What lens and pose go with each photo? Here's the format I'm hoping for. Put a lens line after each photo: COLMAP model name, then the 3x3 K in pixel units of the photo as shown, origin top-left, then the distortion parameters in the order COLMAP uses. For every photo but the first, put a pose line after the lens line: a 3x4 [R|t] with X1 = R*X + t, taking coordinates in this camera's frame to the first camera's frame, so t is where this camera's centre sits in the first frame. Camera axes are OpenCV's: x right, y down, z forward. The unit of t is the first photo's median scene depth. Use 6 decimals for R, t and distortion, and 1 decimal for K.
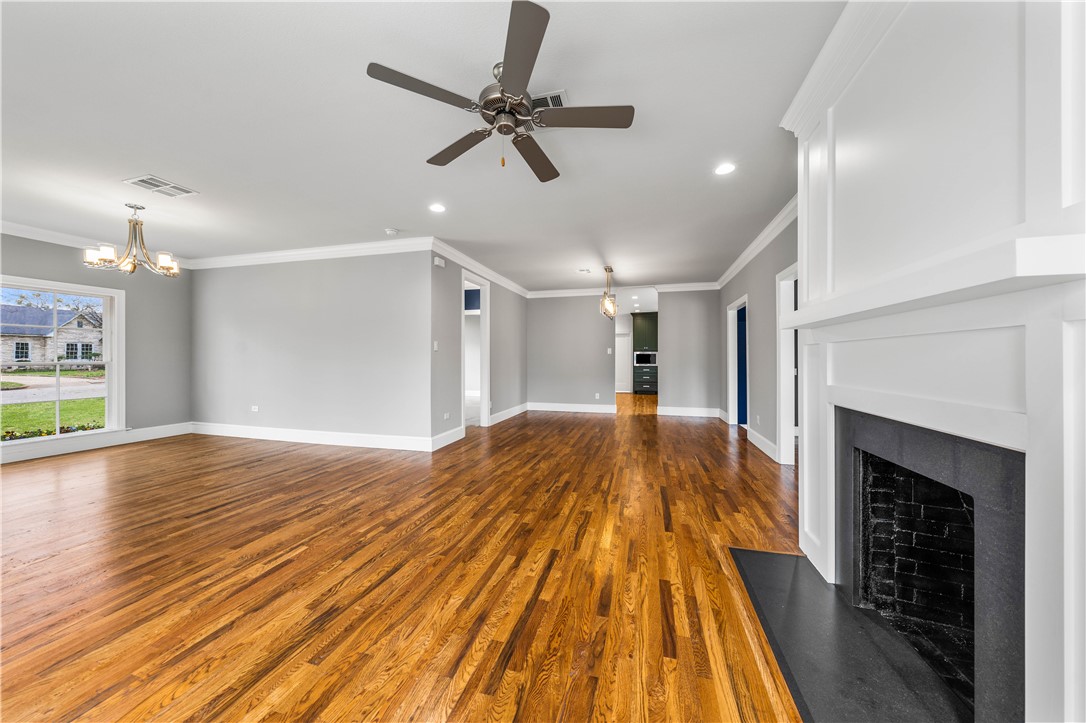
lens RADIAL K [[371.1, 0, 543.4], [0, 371.1, 357.5], [0, 0, 1]] dist [-0.004470, 0.000361]
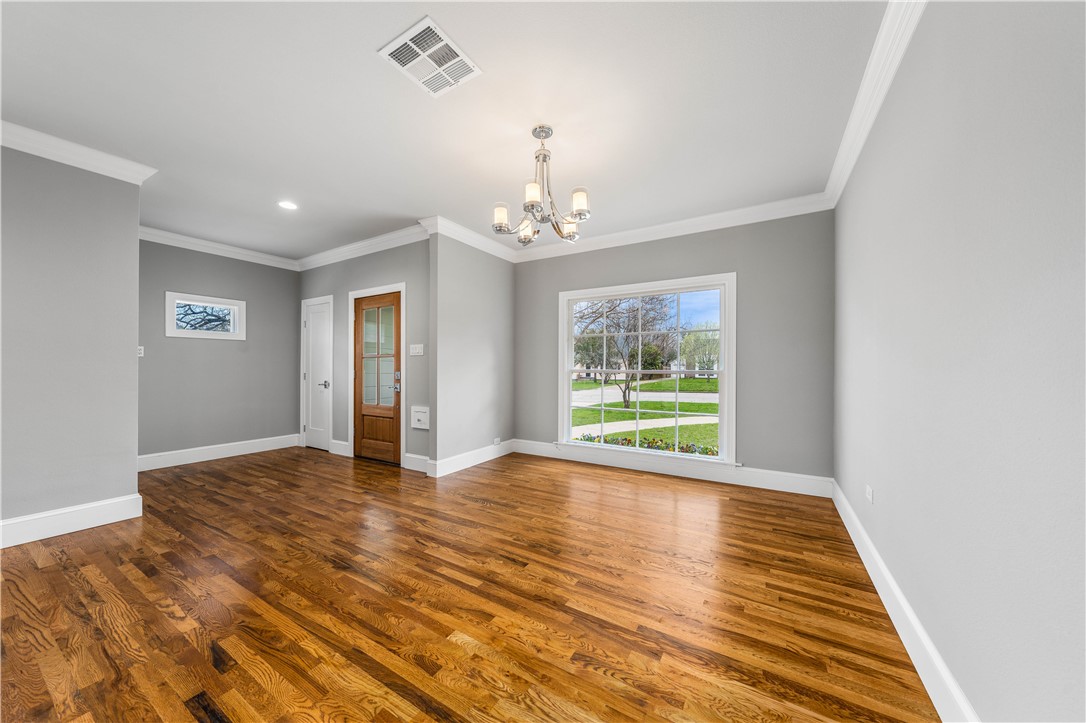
lens RADIAL K [[371.1, 0, 542.0], [0, 371.1, 374.1], [0, 0, 1]] dist [-0.004470, 0.000361]
pose [[-0.270025, 0.018660, -0.962673, -0.416170], [-0.001900, 0.999800, 0.019913, 0.004704], [0.962851, 0.007206, -0.269935, 1.014875]]
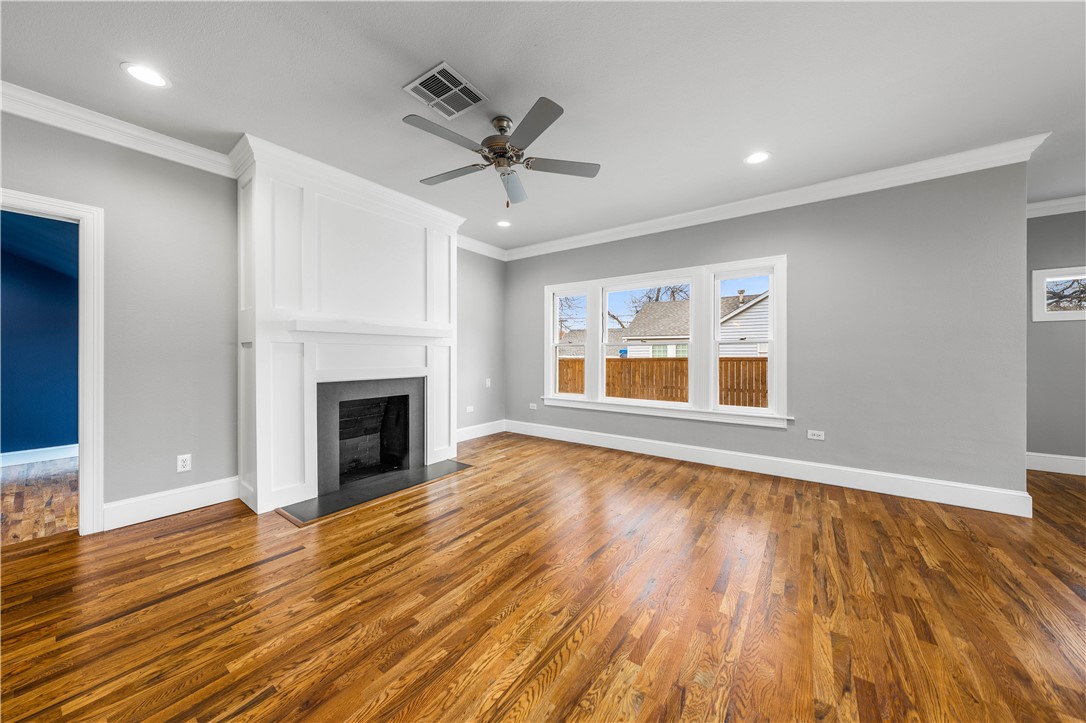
lens RADIAL K [[371.1, 0, 544.3], [0, 371.1, 353.6], [0, 0, 1]] dist [-0.004470, 0.000361]
pose [[-0.937538, 0.001925, 0.347878, -0.311928], [0.000296, 0.999989, -0.004736, 0.005953], [-0.347883, -0.004337, -0.937528, 0.991957]]
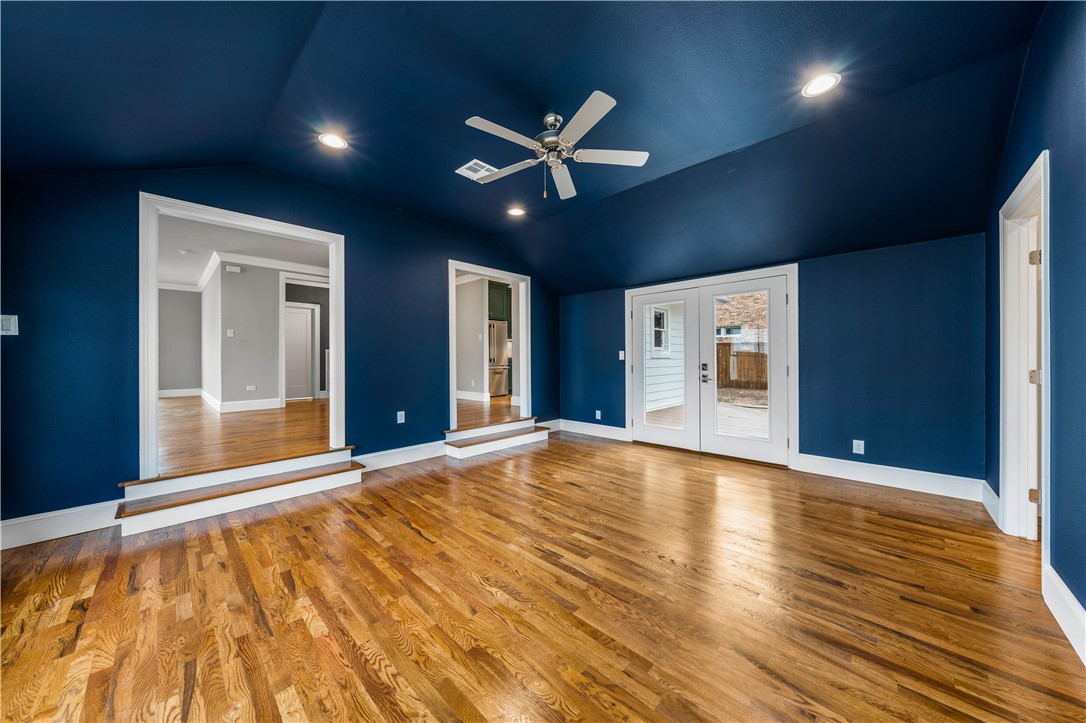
lens RADIAL K [[371.1, 0, 542.3], [0, 371.1, 358.9], [0, 0, 1]] dist [-0.004470, 0.000361]
pose [[0.880536, -0.003696, -0.473965, 1.509413], [0.006094, 0.999975, 0.003523, 0.071182], [0.473941, -0.005991, 0.880536, 0.437537]]
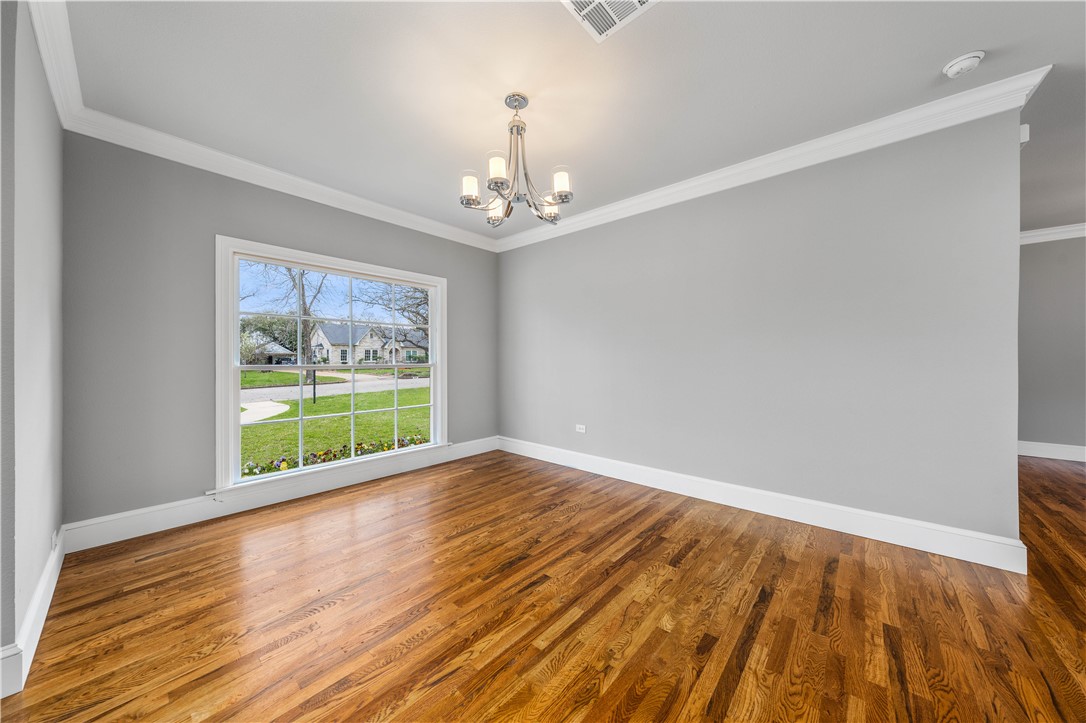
lens RADIAL K [[371.1, 0, 545.1], [0, 371.1, 355.5], [0, 0, 1]] dist [-0.004470, 0.000361]
pose [[0.899143, -0.007654, -0.437588, -0.697519], [0.003574, 0.999942, -0.010147, 0.004018], [0.437640, 0.007560, 0.899118, 0.421072]]
